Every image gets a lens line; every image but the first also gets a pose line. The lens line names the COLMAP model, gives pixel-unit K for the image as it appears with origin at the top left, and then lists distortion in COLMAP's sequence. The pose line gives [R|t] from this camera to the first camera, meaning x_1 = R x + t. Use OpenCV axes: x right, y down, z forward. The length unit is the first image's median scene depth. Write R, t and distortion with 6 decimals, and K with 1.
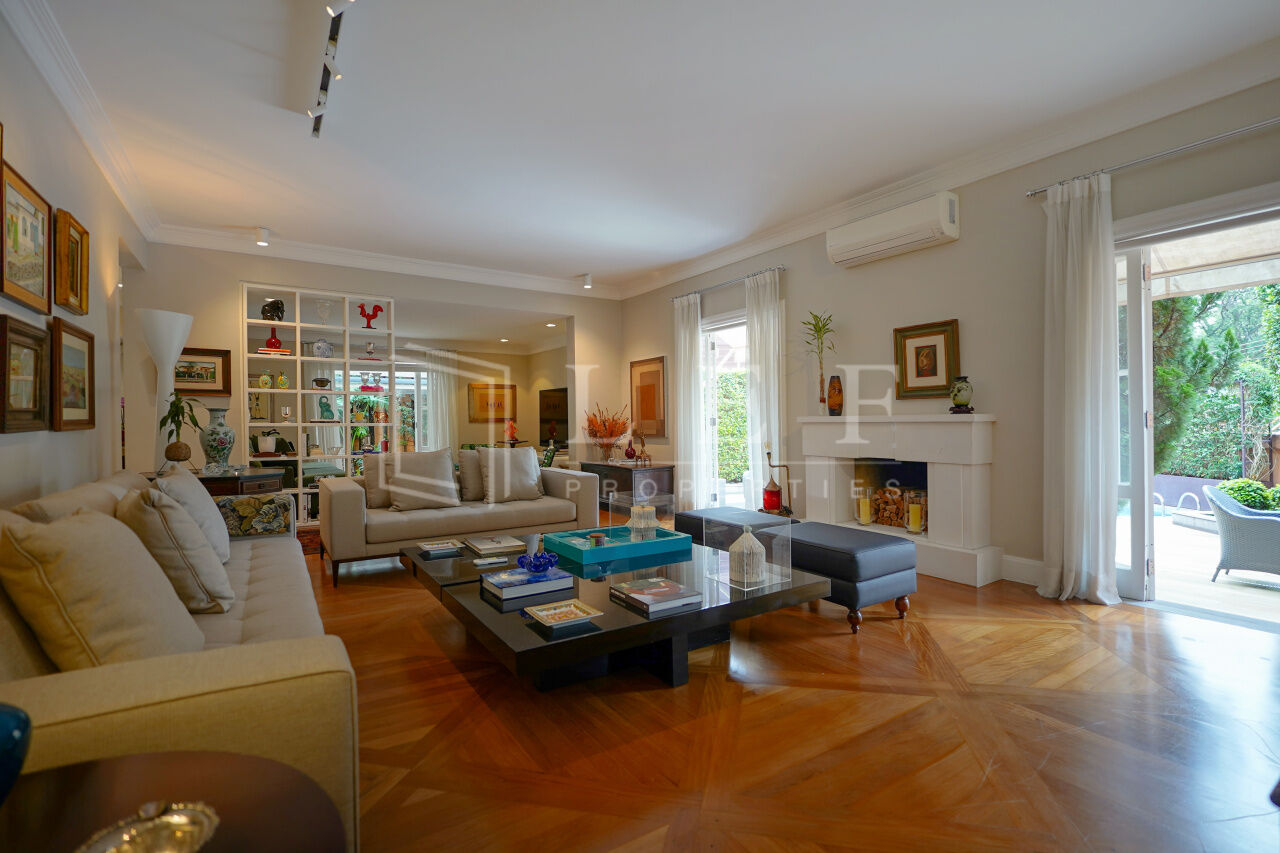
lens RADIAL K [[587.1, 0, 651.7], [0, 587.1, 433.5], [0, 0, 1]] dist [-0.019479, 0.007090]
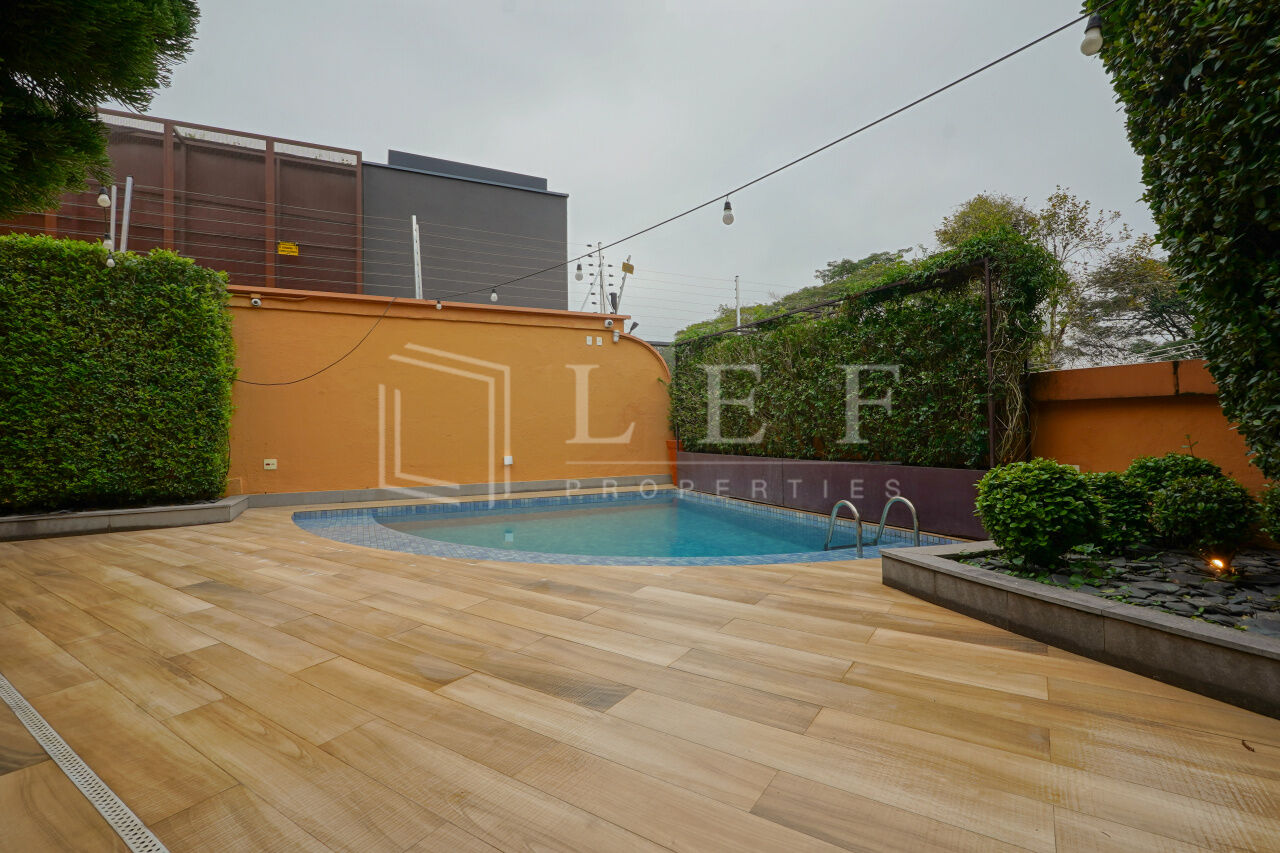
lens RADIAL K [[587.1, 0, 645.1], [0, 587.1, 430.1], [0, 0, 1]] dist [-0.019479, 0.007090]
pose [[0.920507, -0.003655, 0.390708, 0.535216], [0.010510, 0.999826, -0.015408, 0.051800], [-0.390584, 0.018289, 0.920386, 0.630181]]
